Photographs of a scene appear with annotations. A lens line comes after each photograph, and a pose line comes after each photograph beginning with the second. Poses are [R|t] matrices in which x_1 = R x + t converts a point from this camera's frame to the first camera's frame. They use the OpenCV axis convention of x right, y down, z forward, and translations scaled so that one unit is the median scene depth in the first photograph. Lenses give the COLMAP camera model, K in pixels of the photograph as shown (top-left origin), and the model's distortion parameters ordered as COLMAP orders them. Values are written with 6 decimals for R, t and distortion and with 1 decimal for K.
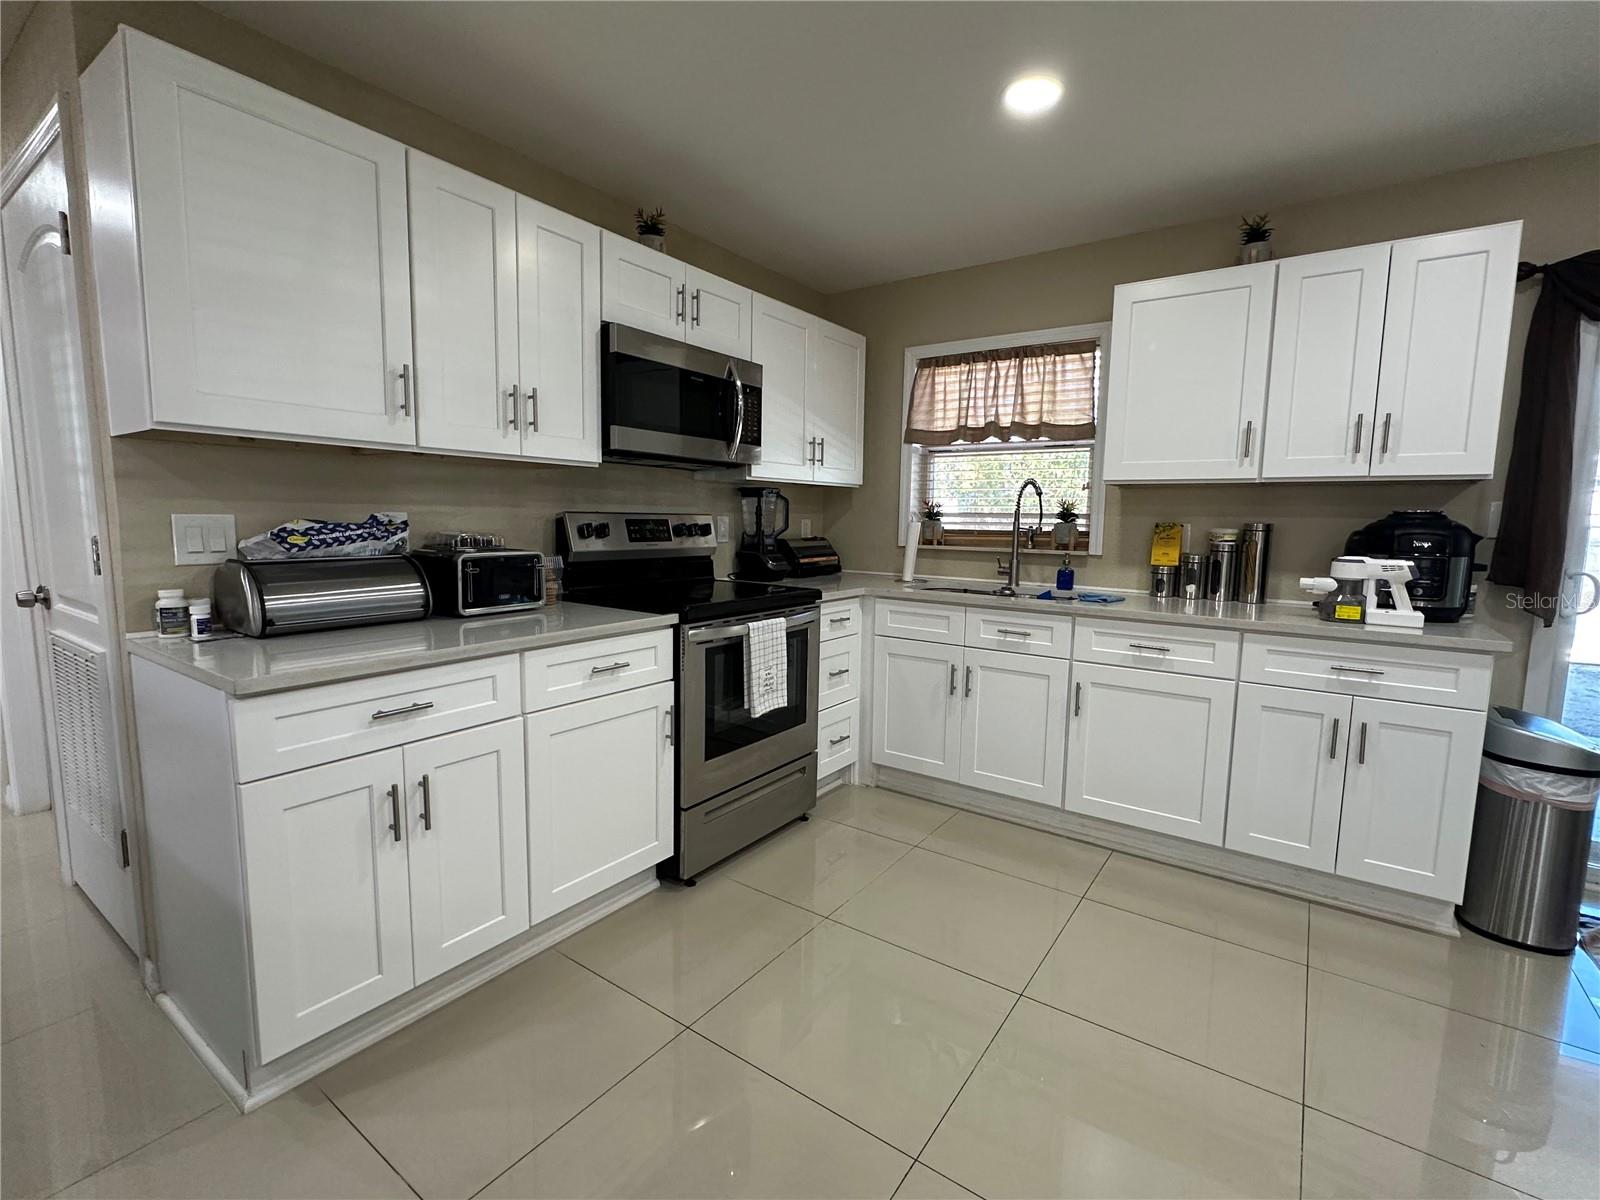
lens RADIAL K [[732.6, 0, 800.1], [0, 732.6, 597.6], [0, 0, 1]] dist [-0.004978, -0.000369]
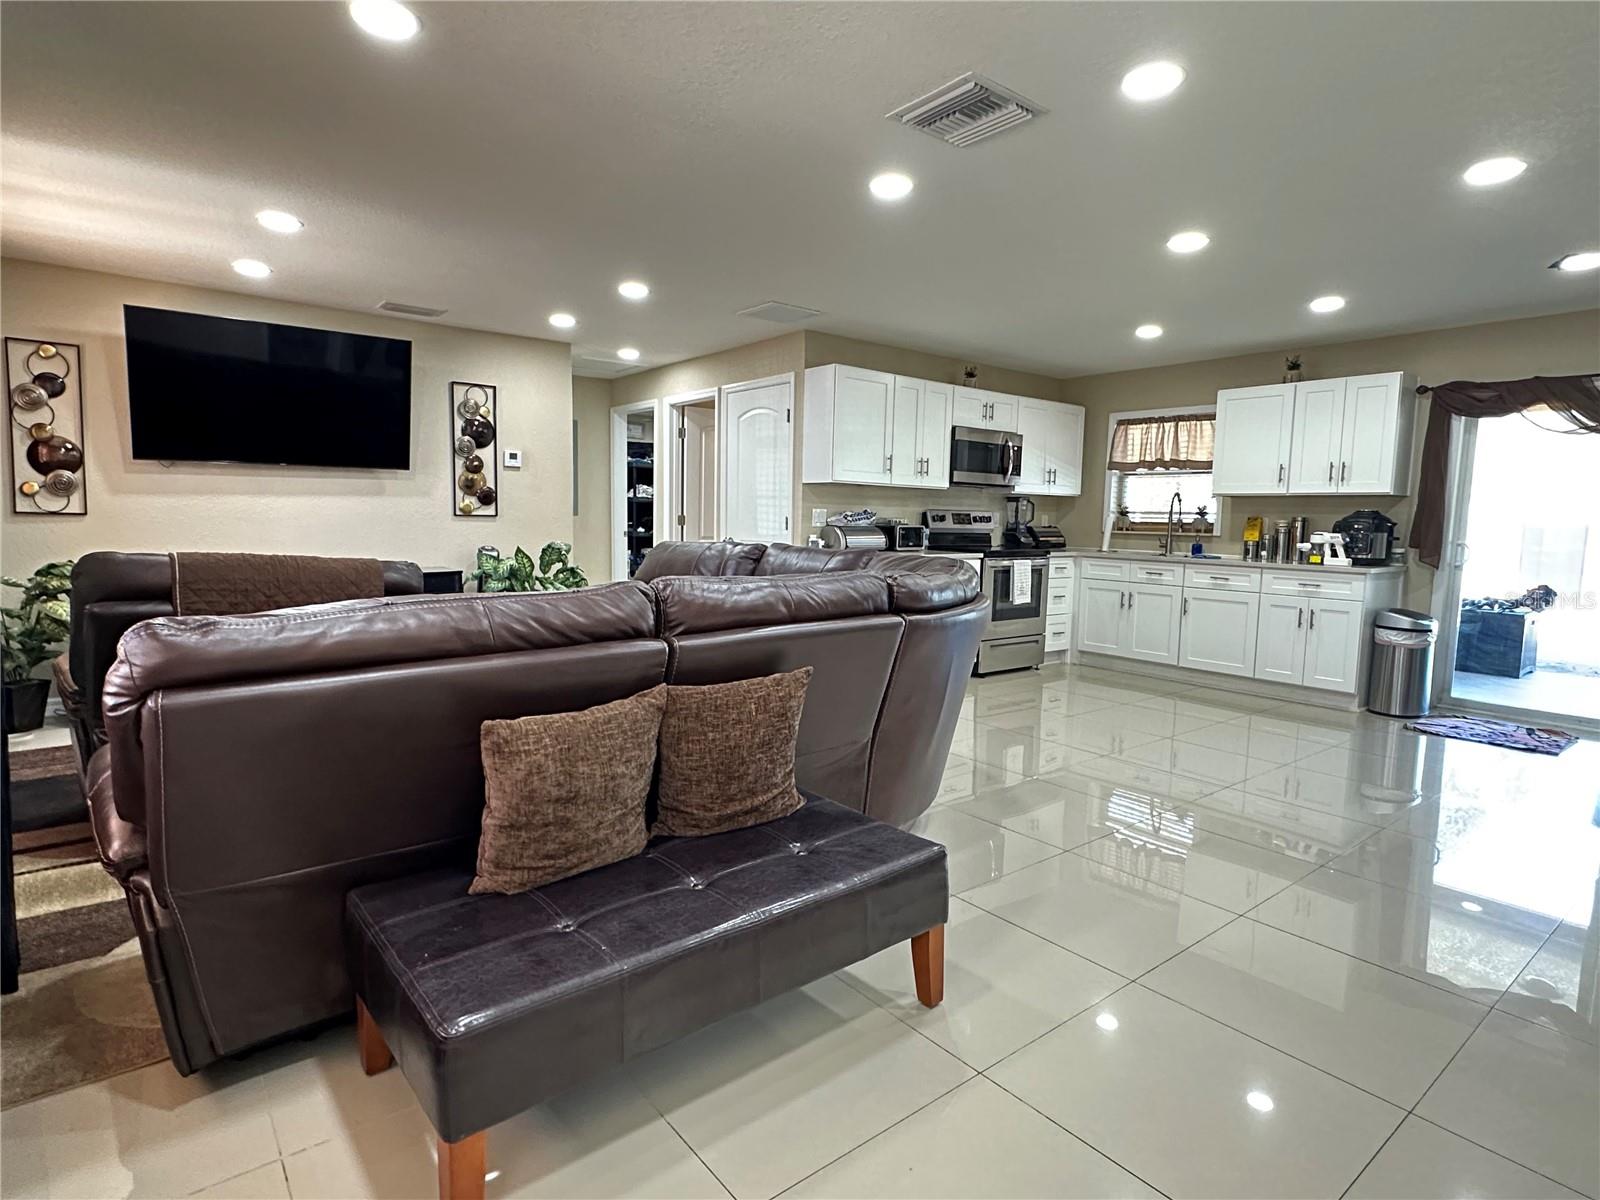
lens RADIAL K [[859.8, 0, 792.5], [0, 859.8, 603.5], [0, 0, 1]] dist [-0.005926, -0.000746]
pose [[0.959321, 0.033635, -0.280308, 0.017426], [-0.037714, 0.999247, -0.009170, 0.191695], [0.279789, 0.019368, 0.959866, -1.489167]]
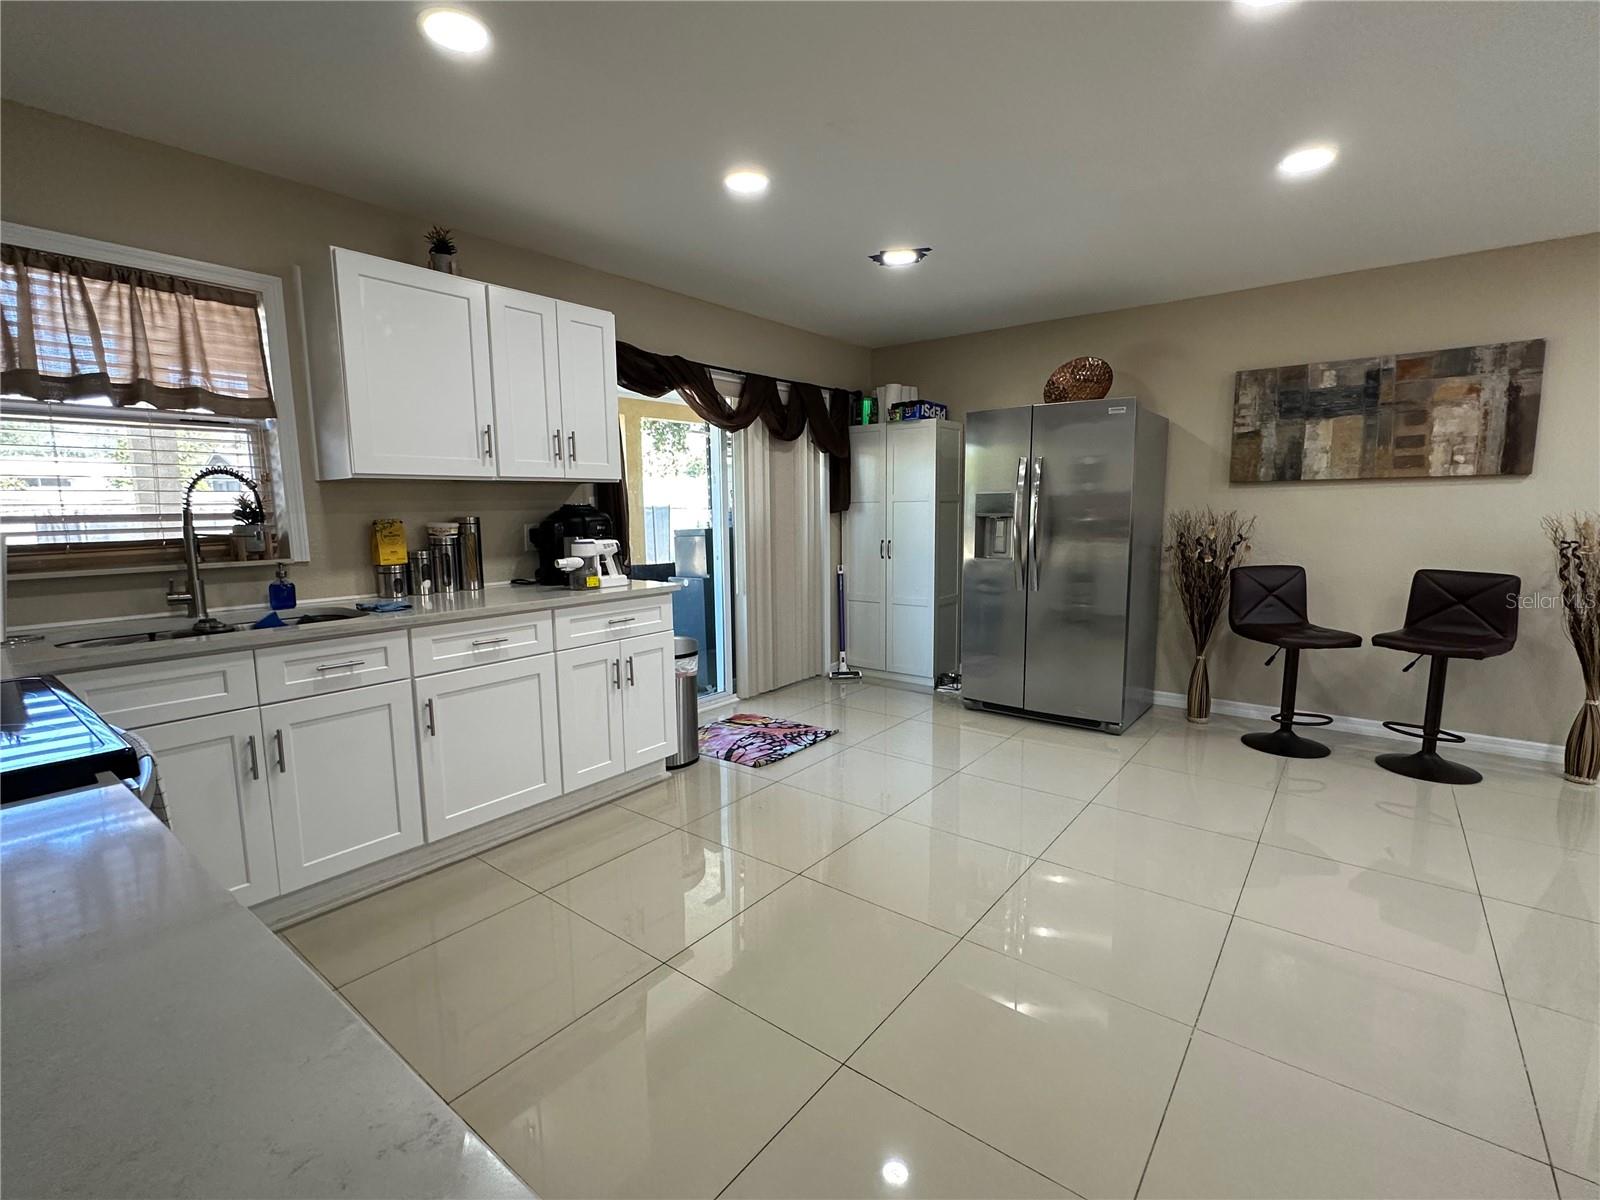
lens RADIAL K [[732.6, 0, 800.3], [0, 732.6, 597.9], [0, 0, 1]] dist [-0.004978, -0.000369]
pose [[0.037198, -0.140931, 0.989320, -0.480201], [0.122892, 0.983136, 0.135430, -0.073064], [-0.991723, 0.116542, 0.053890, 0.482966]]
